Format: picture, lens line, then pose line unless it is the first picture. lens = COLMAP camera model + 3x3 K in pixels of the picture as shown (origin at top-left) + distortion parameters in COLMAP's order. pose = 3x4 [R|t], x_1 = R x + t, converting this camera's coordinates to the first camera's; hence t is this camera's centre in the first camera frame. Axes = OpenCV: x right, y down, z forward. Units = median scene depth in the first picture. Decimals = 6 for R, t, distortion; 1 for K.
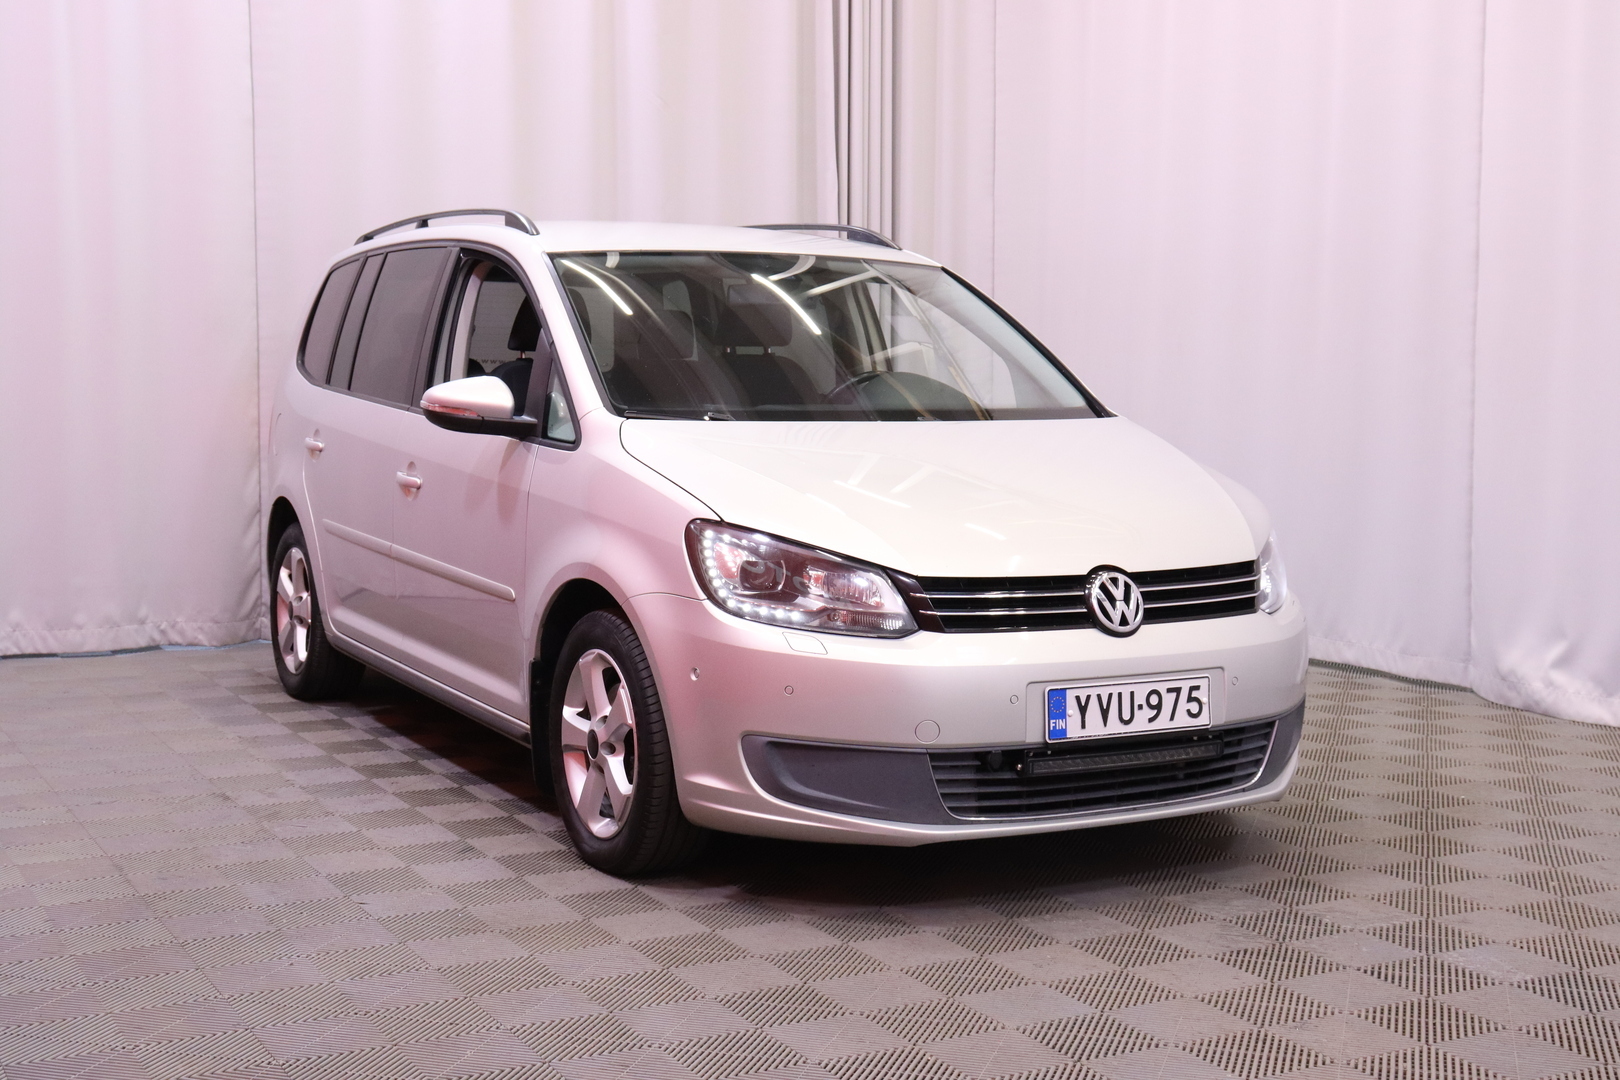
lens RADIAL K [[2272.0, 0, 810.0], [0, 2272.0, 540.0], [0, 0, 1]] dist [-0.036099, 0.055140]
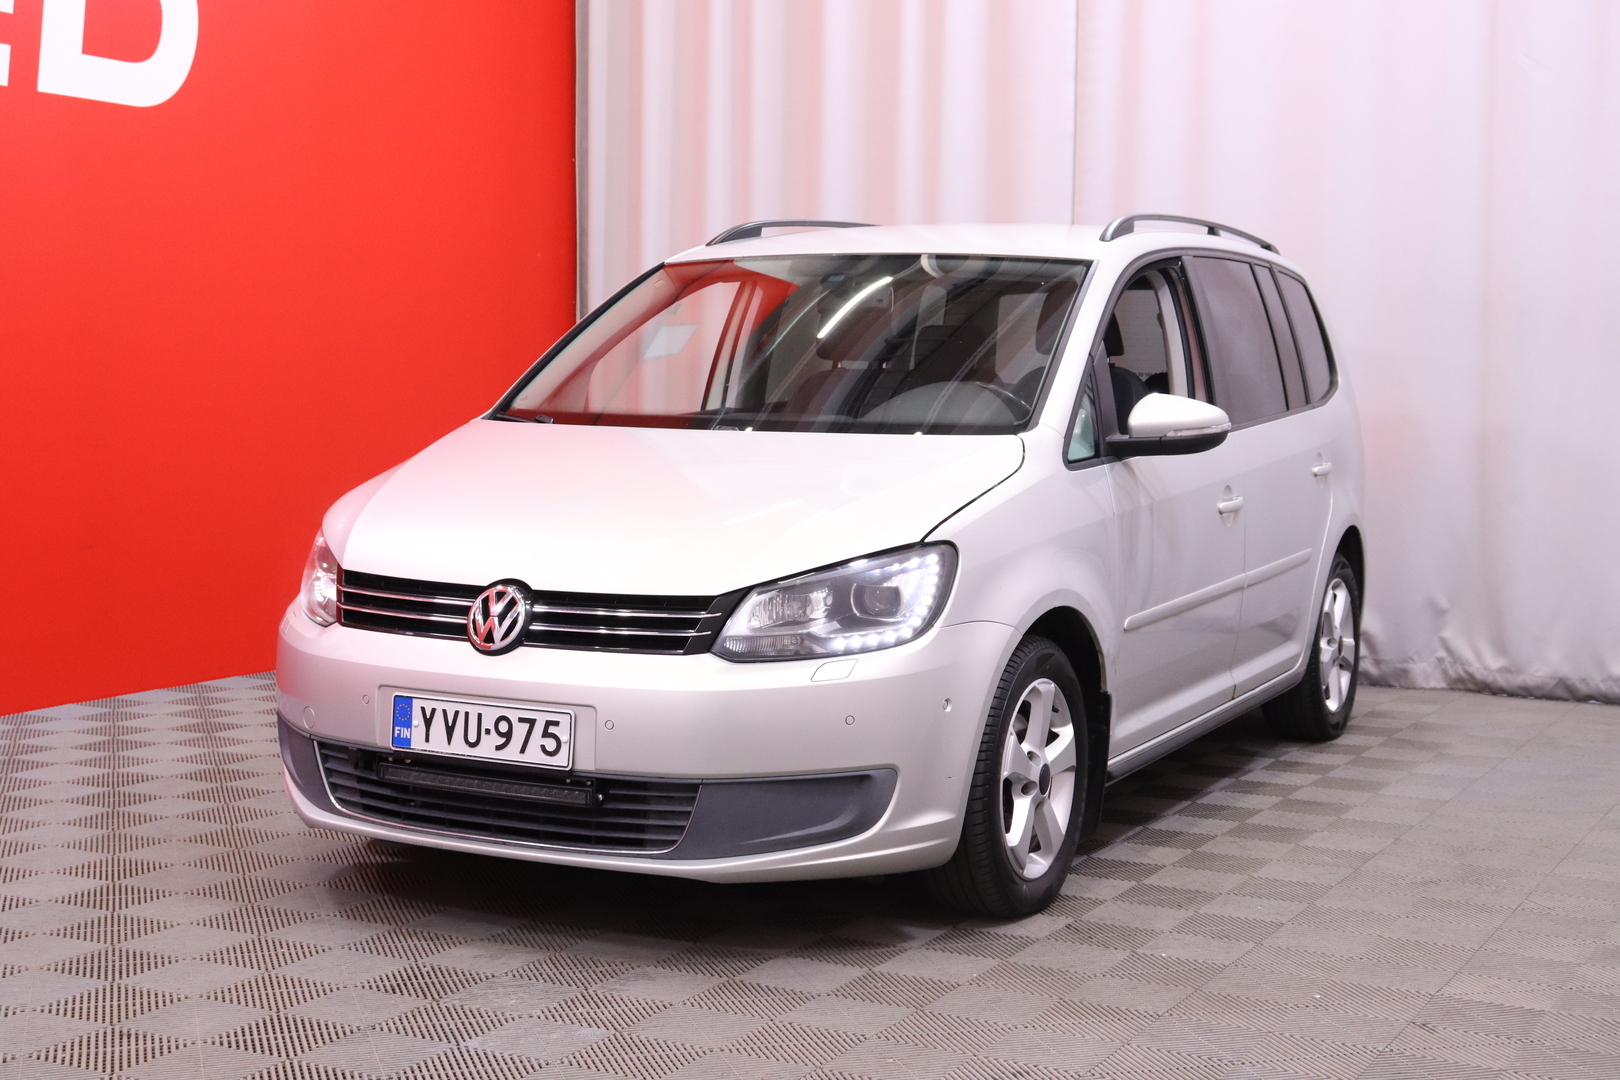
lens RADIAL K [[2384.7, 0, 810.0], [0, 2384.7, 540.0], [0, 0, 1]] dist [-0.007401, 0.005911]
pose [[0.538497, 0.066484, -0.840000, 1.033786], [-0.084967, 0.996086, 0.024369, -0.039691], [0.838333, 0.058249, 0.542038, 0.577865]]
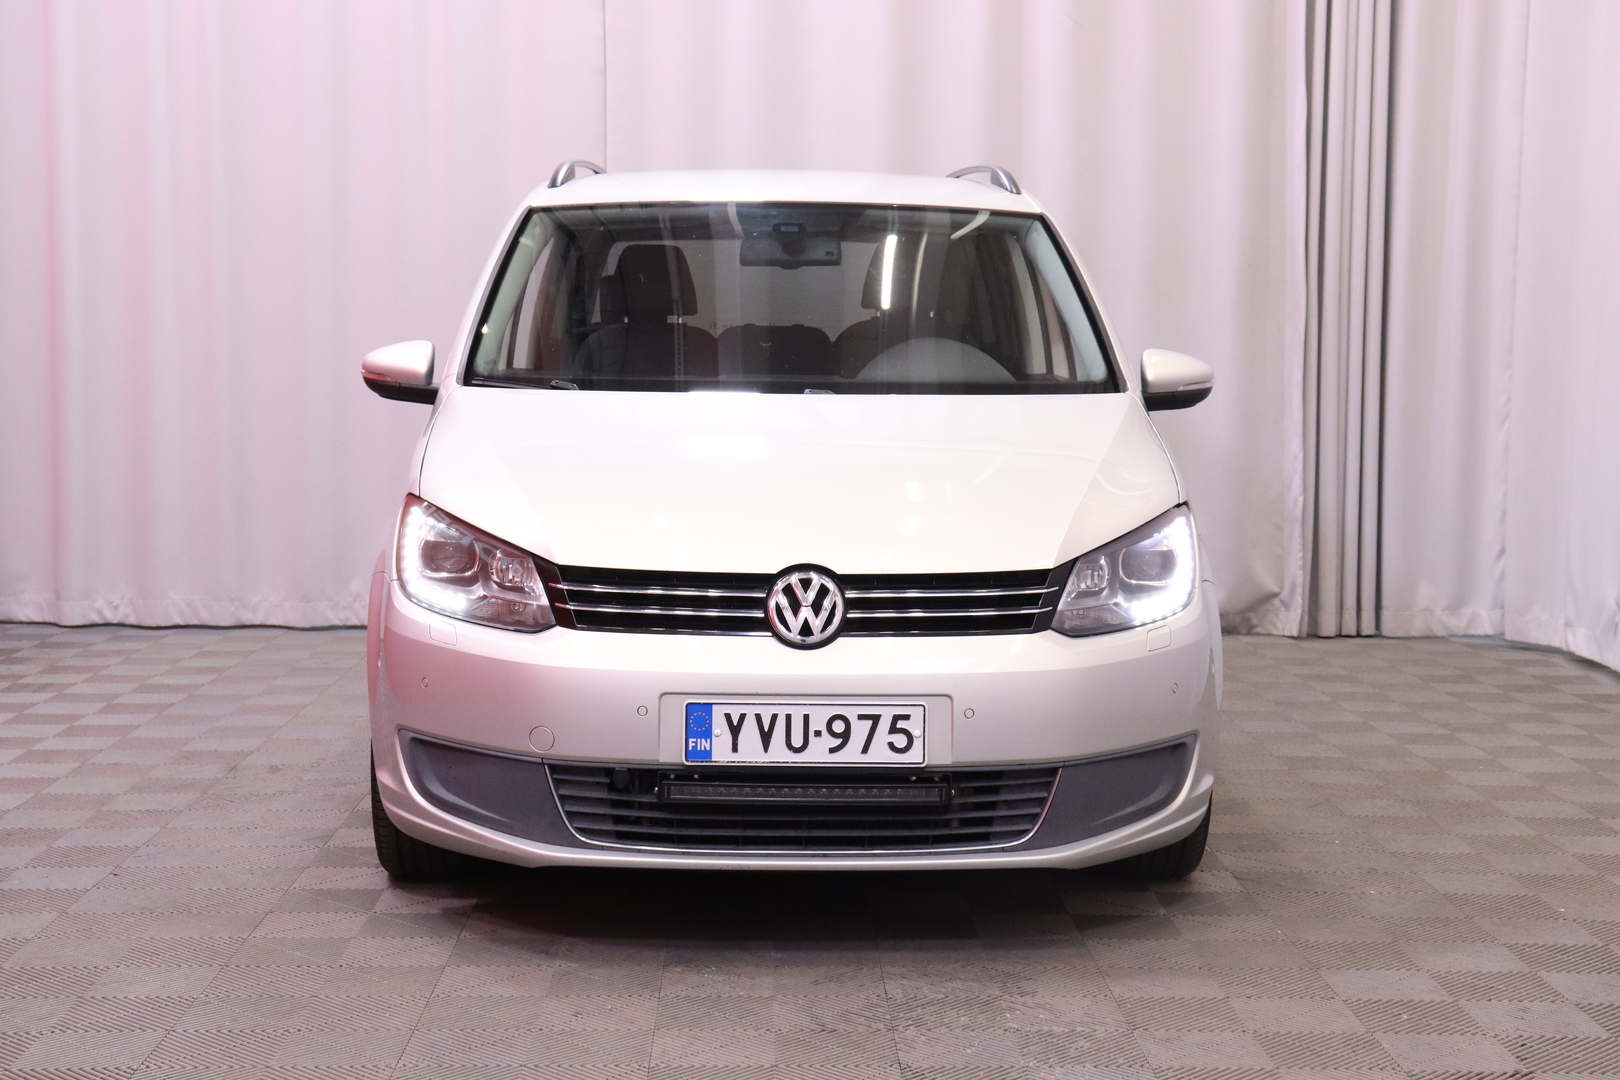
lens RADIAL K [[2504.8, 0, 772.3], [0, 2504.8, 539.6], [0, 0, 1]] dist [0.093500, 0.011820]
pose [[0.884131, 0.043788, -0.465182, 0.561434], [-0.044142, 0.998974, 0.010138, -0.007076], [0.465149, 0.011570, 0.885157, 0.167901]]
